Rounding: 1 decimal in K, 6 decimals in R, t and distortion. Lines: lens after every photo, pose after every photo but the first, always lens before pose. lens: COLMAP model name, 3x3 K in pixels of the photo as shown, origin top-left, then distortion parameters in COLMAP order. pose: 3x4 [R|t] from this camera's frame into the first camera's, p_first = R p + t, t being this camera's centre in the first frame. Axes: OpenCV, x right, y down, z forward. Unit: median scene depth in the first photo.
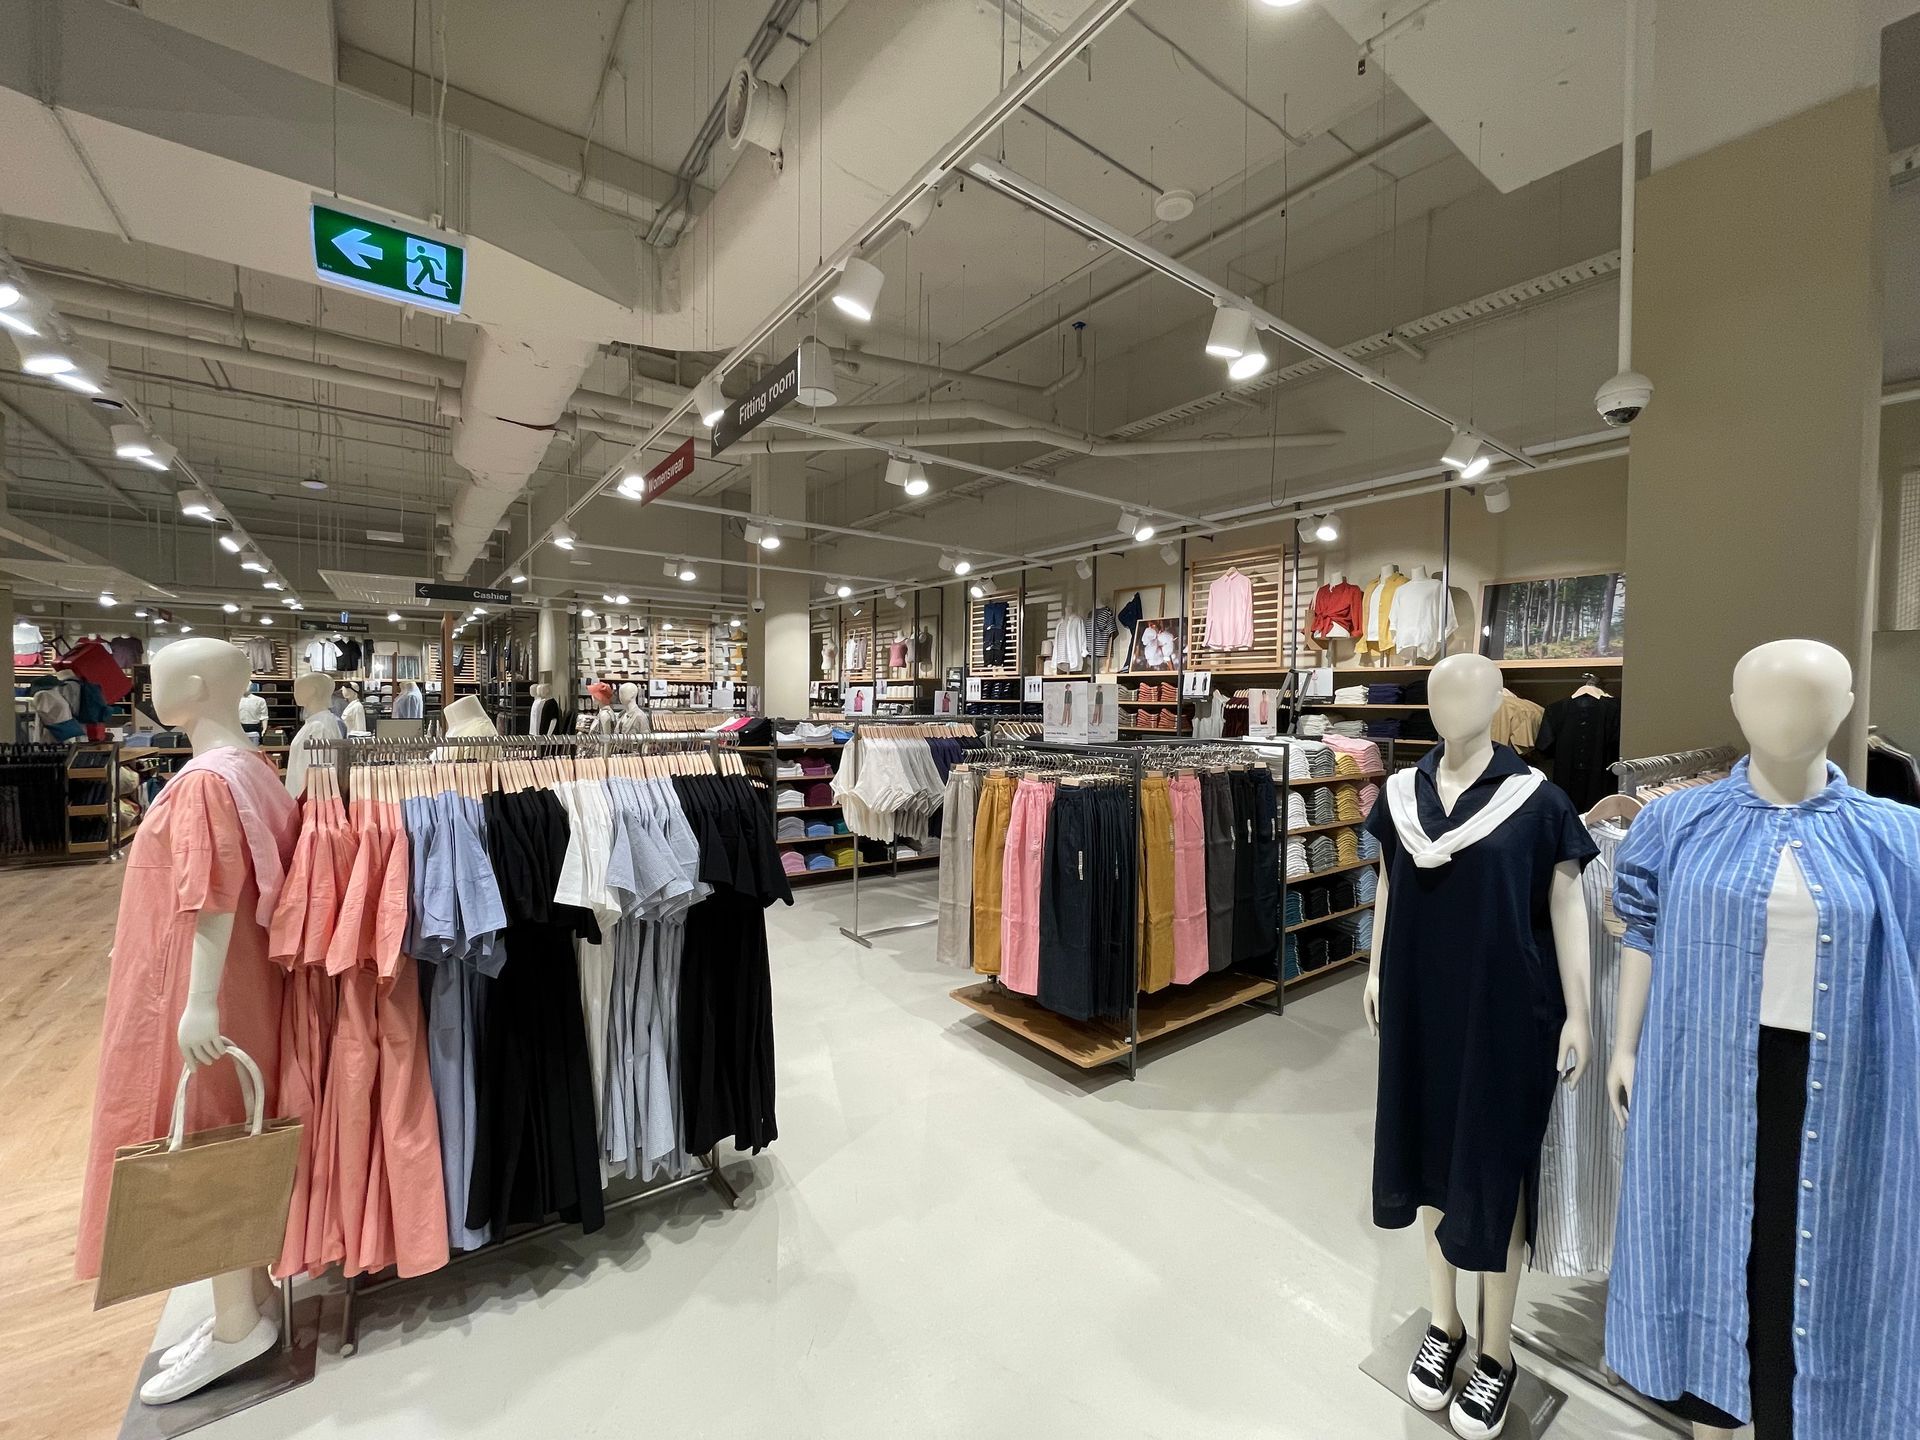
lens RADIAL K [[775.0, 0, 965.4], [0, 775.0, 714.0], [0, 0, 1]] dist [-0.002783, -0.000192]
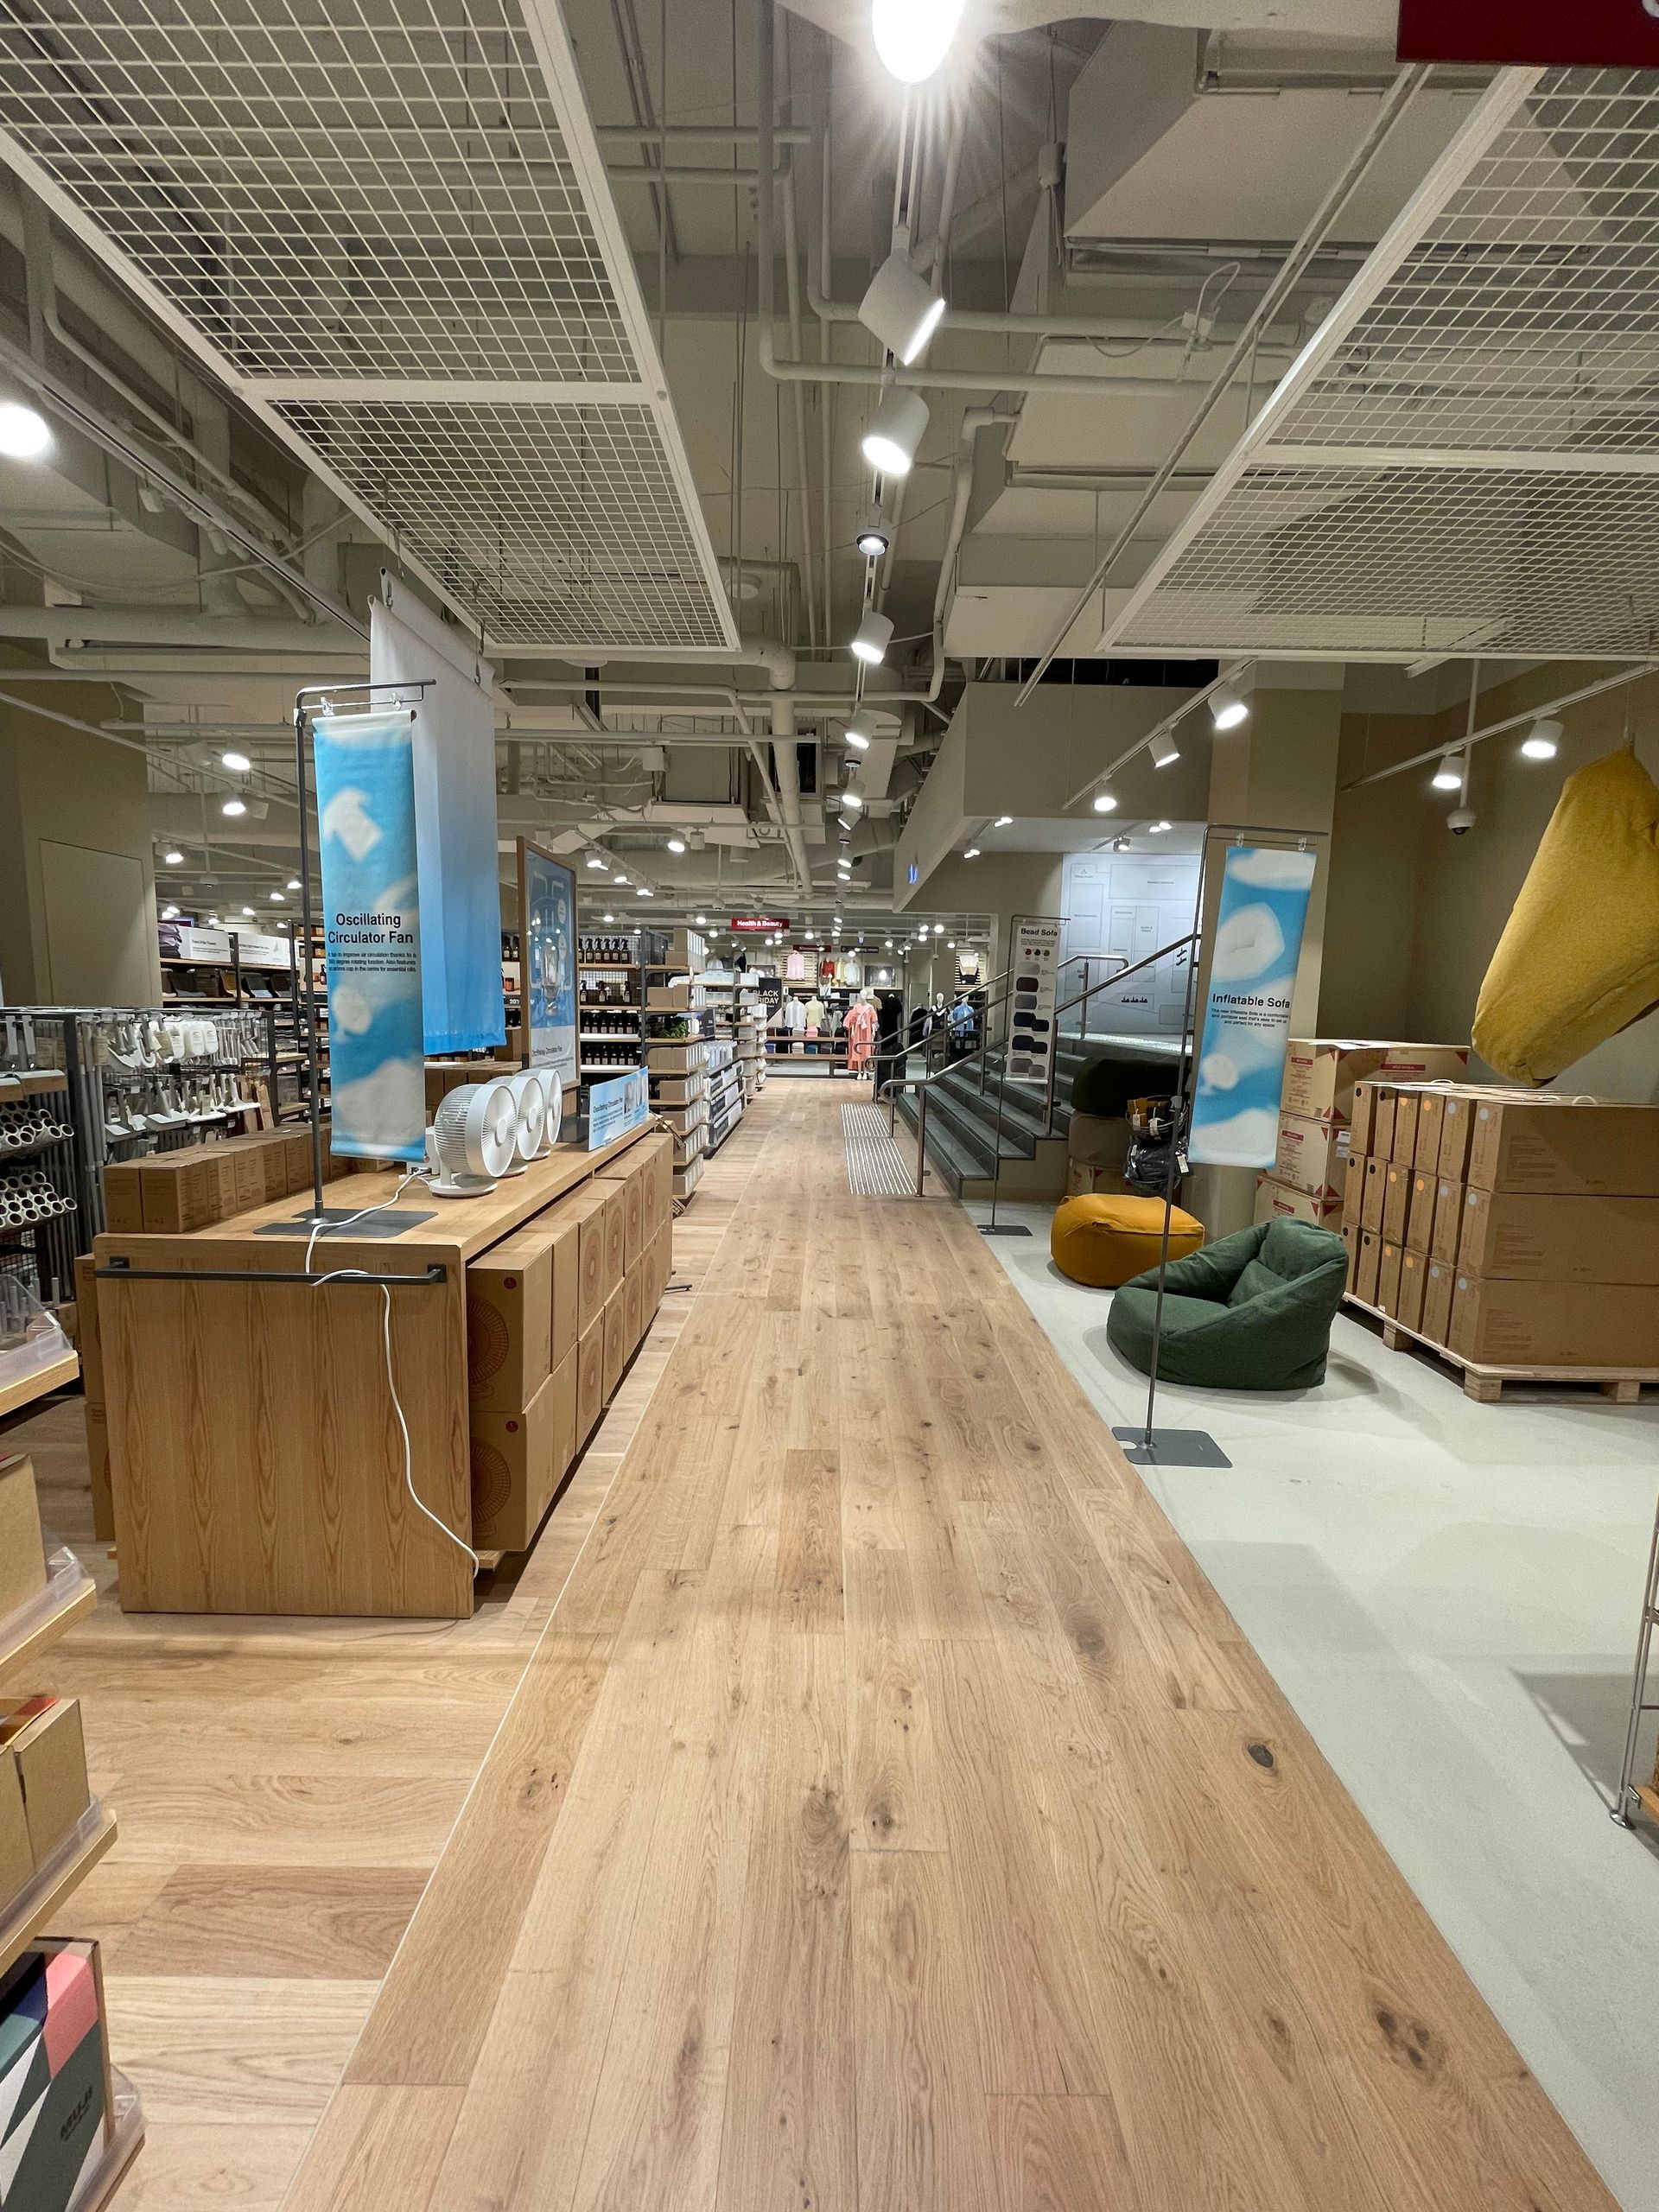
lens RADIAL K [[892.9, 0, 832.2], [0, 892.9, 1105.0], [0, 0, 1]] dist [-0.002783, -0.000192]
pose [[0.603251, -0.091498, 0.792286, -3.615151], [0.003312, 0.993676, 0.112233, 0.019227], [-0.797545, -0.065081, 0.599739, -1.872222]]
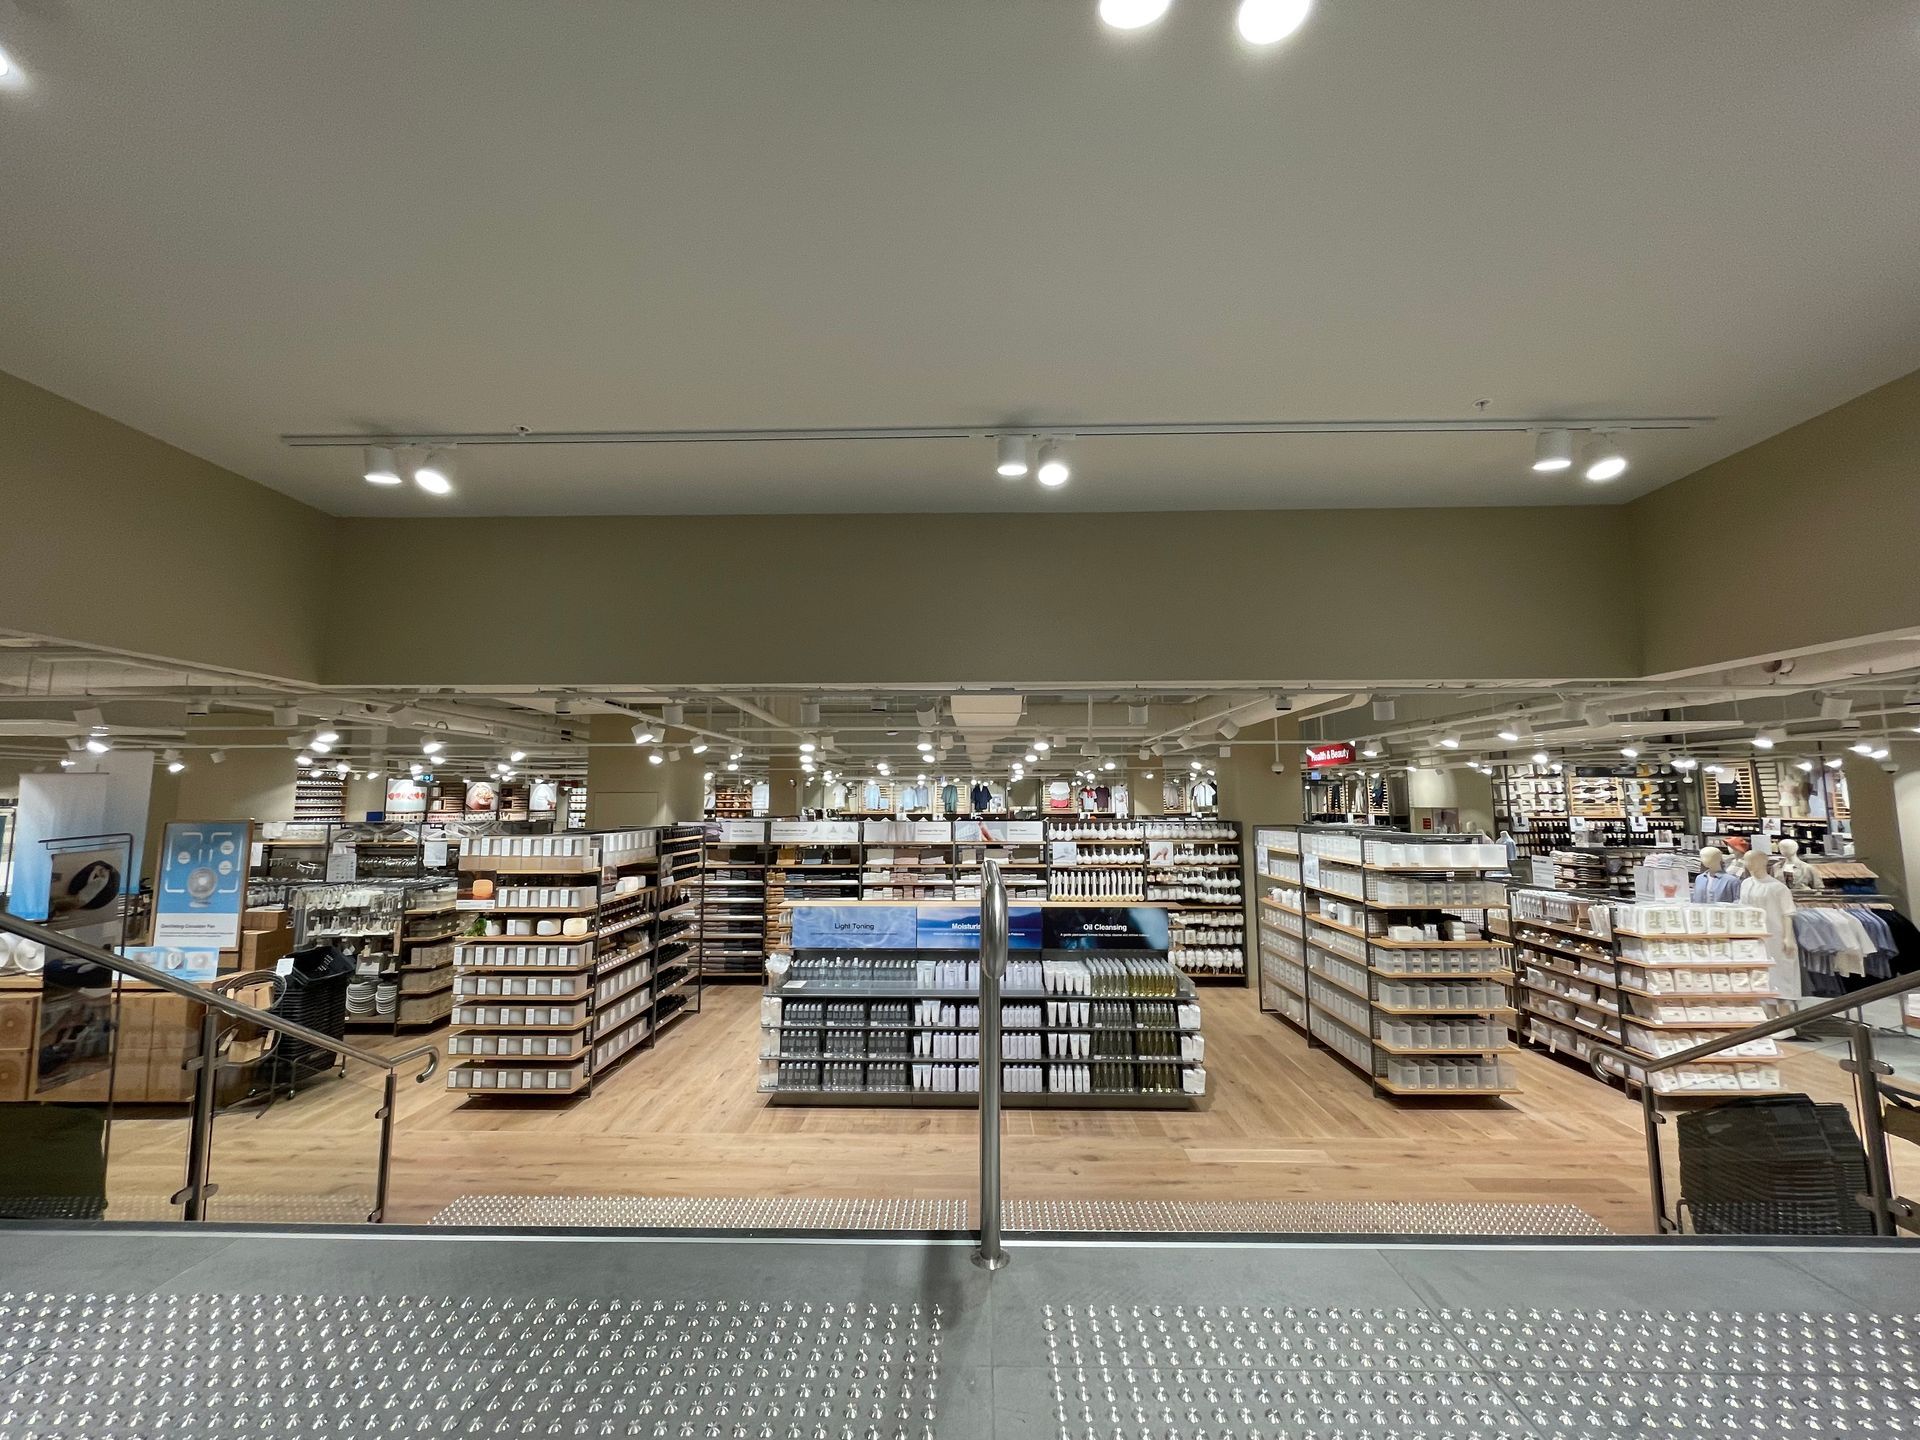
lens RADIAL K [[775.0, 0, 960.3], [0, 775.0, 722.3], [0, 0, 1]] dist [-0.002783, -0.000192]
pose [[0.780515, -0.077505, -0.620314, -1.187850], [-0.000121, 0.992266, -0.124130, -0.124538], [0.625137, 0.096961, 0.774469, -1.377865]]
